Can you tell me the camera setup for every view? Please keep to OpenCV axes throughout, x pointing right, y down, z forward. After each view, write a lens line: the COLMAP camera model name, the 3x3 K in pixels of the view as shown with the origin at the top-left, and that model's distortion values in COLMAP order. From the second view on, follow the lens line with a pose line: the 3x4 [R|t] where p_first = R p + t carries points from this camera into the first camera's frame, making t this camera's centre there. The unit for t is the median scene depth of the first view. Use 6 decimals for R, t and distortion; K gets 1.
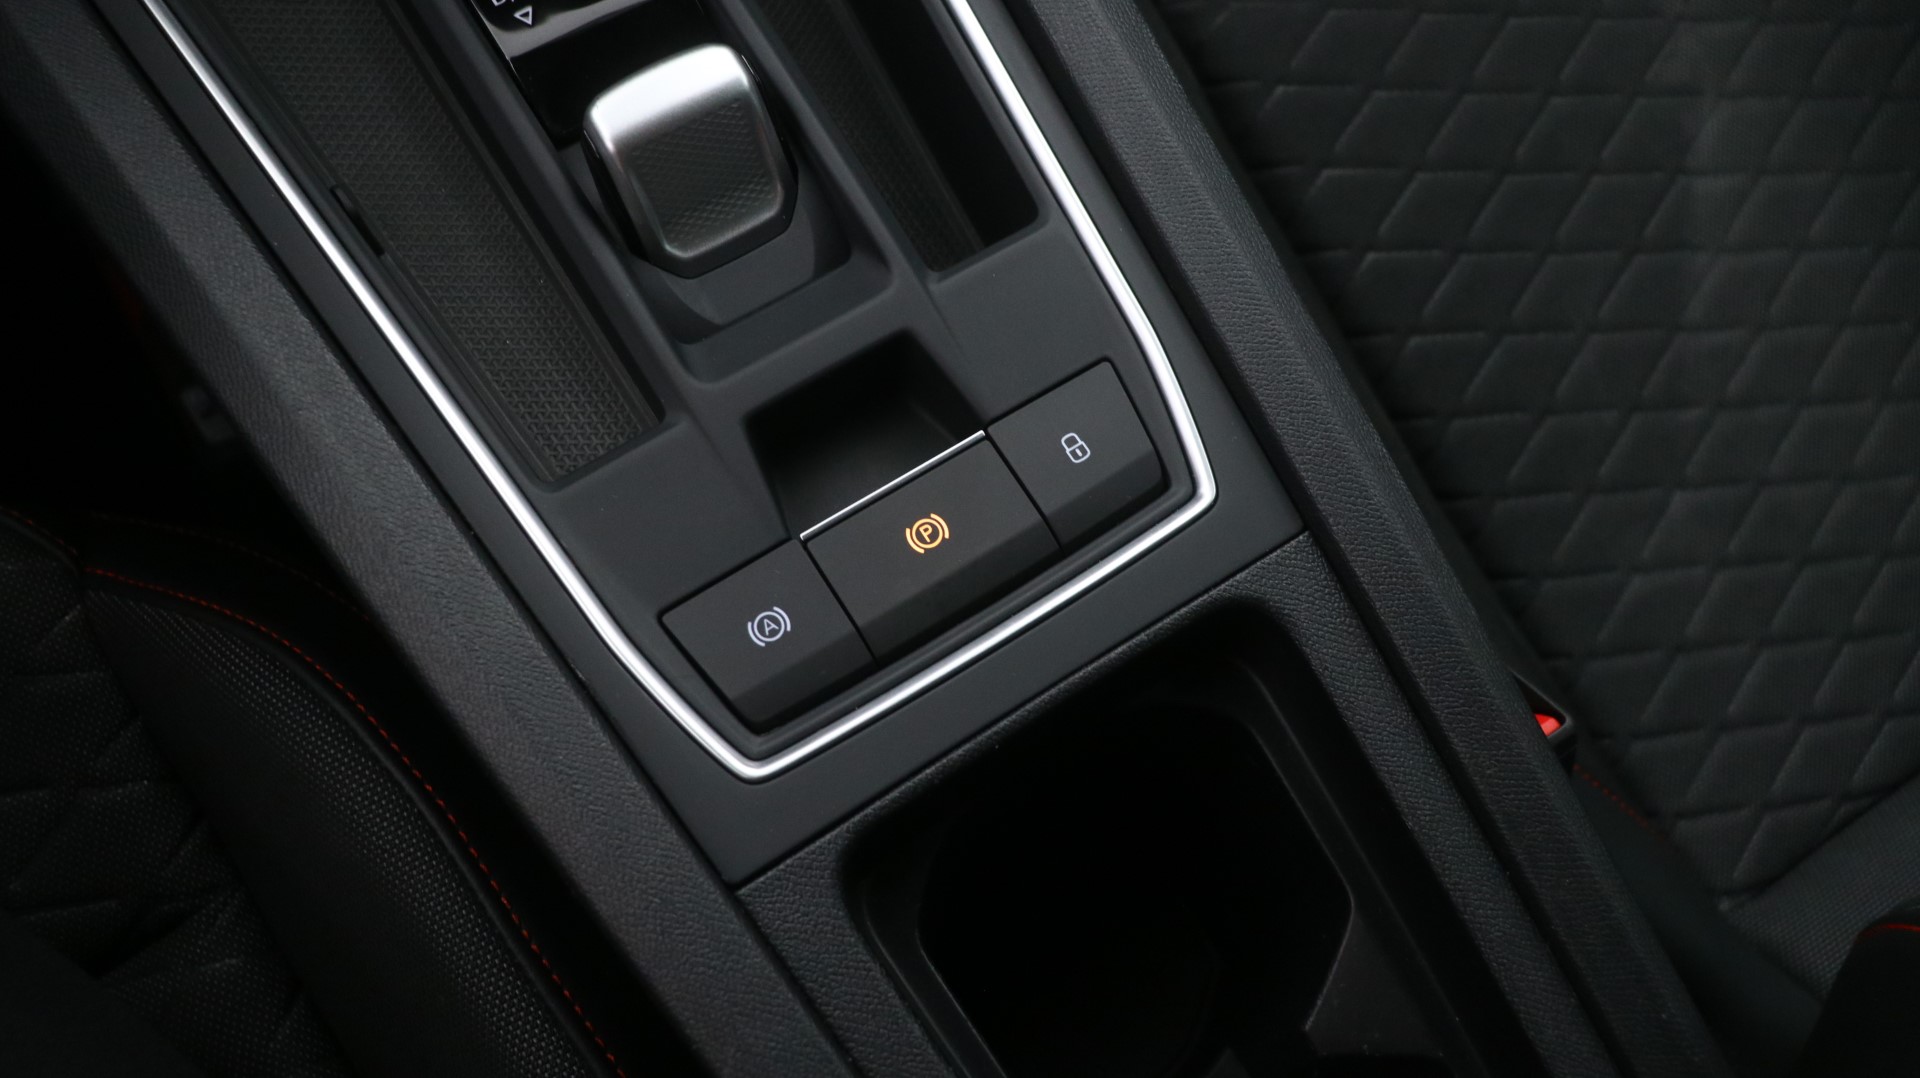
lens RADIAL K [[1439.2, 0, 959.4], [0, 1439.2, 541.7], [0, 0, 1]] dist [-0.003668, 0.001355]
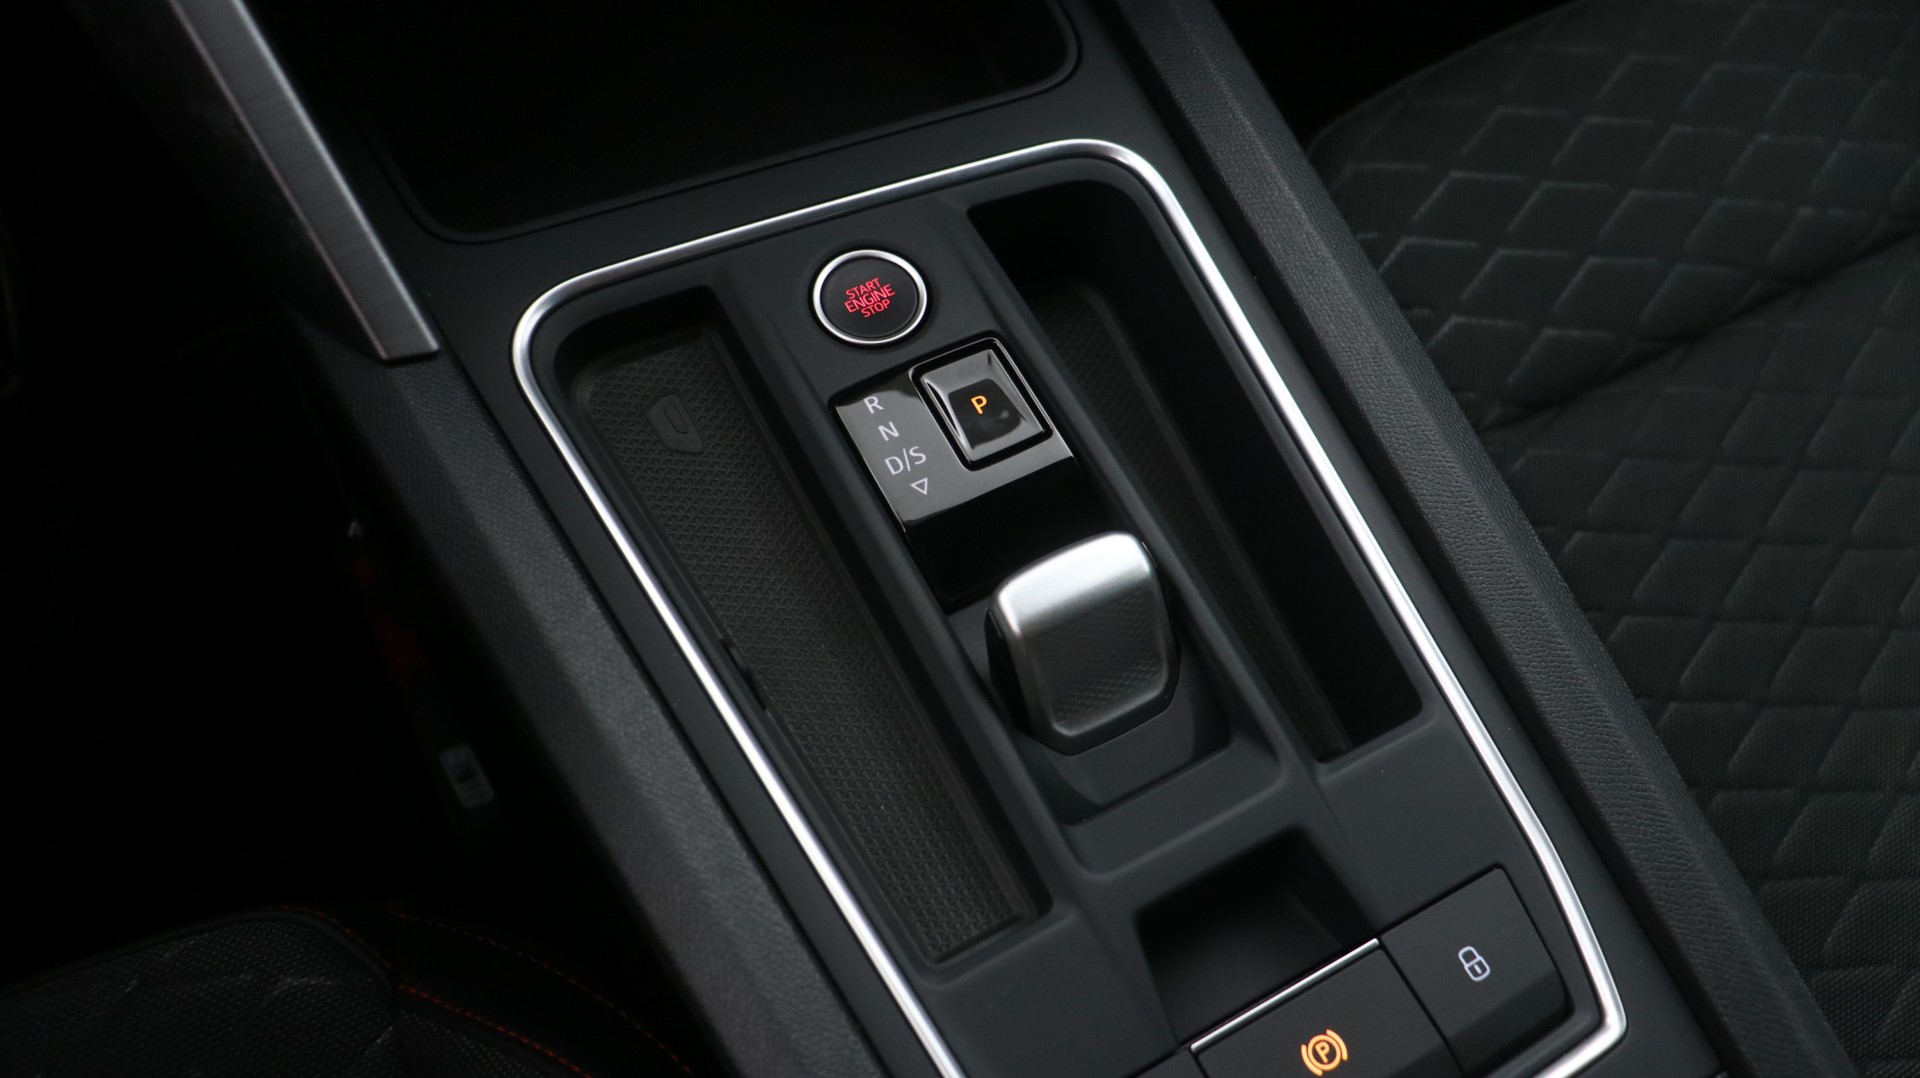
lens RADIAL K [[1439.2, 0, 963.5], [0, 1439.2, 555.3], [0, 0, 1]] dist [-0.003668, 0.001355]
pose [[0.996955, 0.054428, -0.055849, -0.215195], [-0.063782, 0.981156, -0.182384, -0.133618], [0.044870, 0.185391, 0.981640, 0.000128]]
